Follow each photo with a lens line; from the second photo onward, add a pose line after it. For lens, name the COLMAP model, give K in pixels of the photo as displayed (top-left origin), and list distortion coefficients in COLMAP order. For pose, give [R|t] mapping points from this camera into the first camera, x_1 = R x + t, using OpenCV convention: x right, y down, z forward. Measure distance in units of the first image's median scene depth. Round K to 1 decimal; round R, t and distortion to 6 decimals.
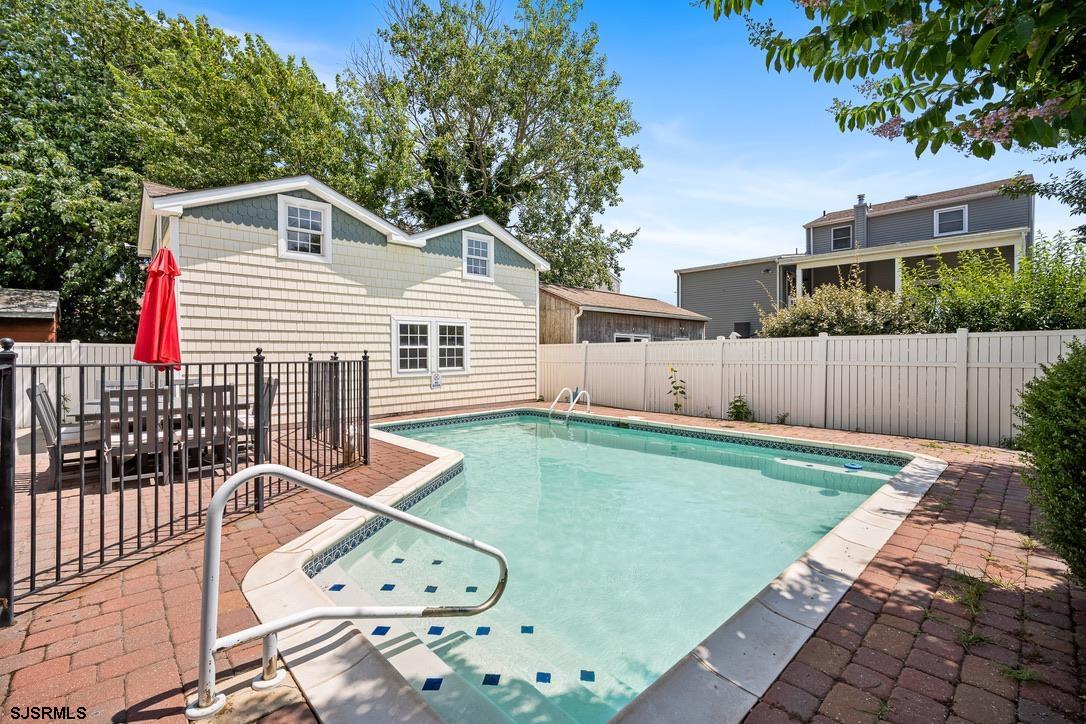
lens RADIAL K [[472.8, 0, 543.7], [0, 472.8, 356.4], [0, 0, 1]] dist [-0.002339, 0.000445]
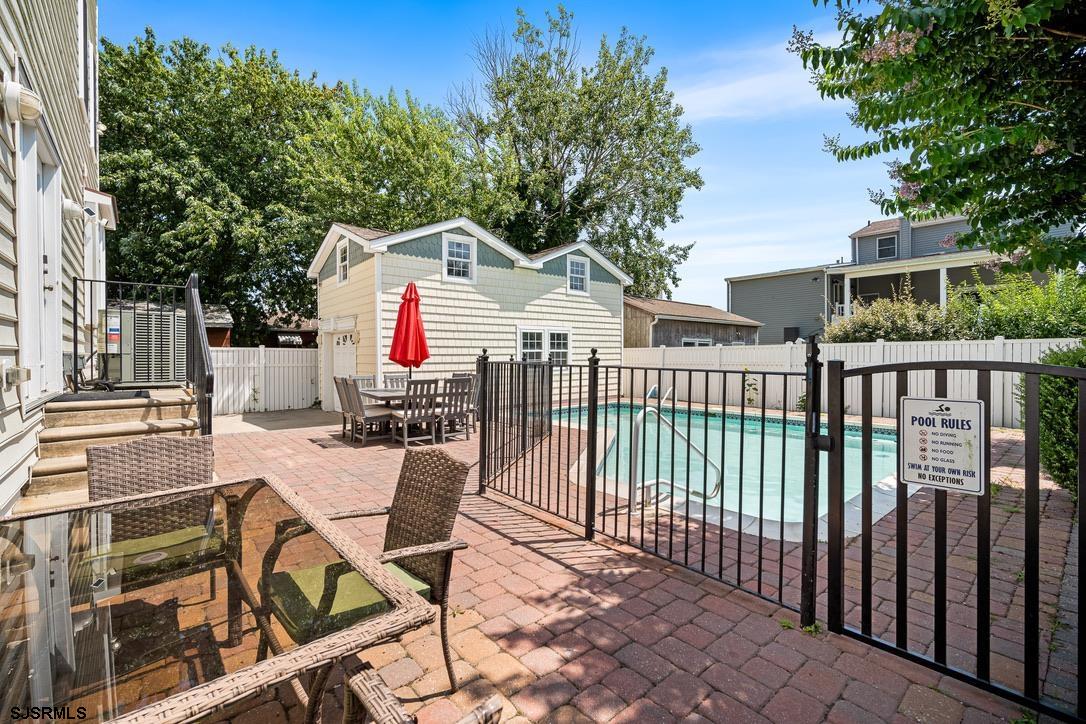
lens RADIAL K [[472.8, 0, 546.1], [0, 472.8, 358.3], [0, 0, 1]] dist [-0.002339, 0.000445]
pose [[0.998596, 0.000833, -0.052971, -0.160240], [-0.000925, 0.999998, -0.001699, 0.001435], [0.052969, 0.001745, 0.998595, -0.204322]]
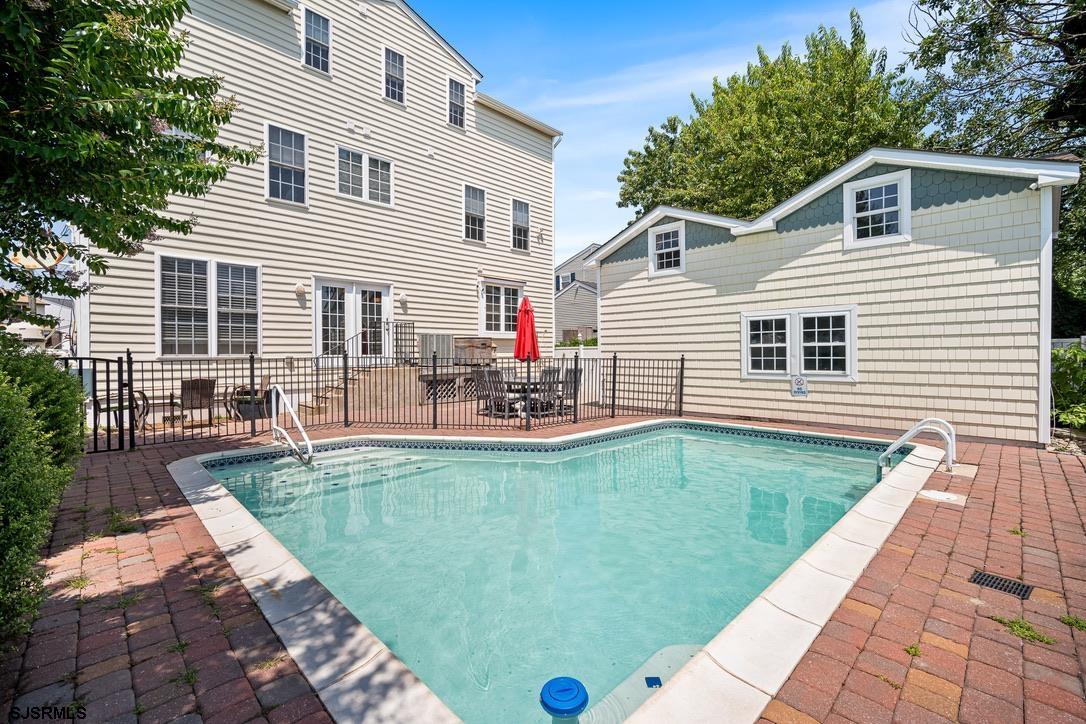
lens RADIAL K [[472.8, 0, 547.3], [0, 472.8, 354.1], [0, 0, 1]] dist [-0.002339, 0.000445]
pose [[0.014850, 0.012272, -0.999814, 0.549188], [-0.001070, 0.999924, 0.012257, -0.012768], [0.999889, 0.000887, 0.014862, 0.533278]]
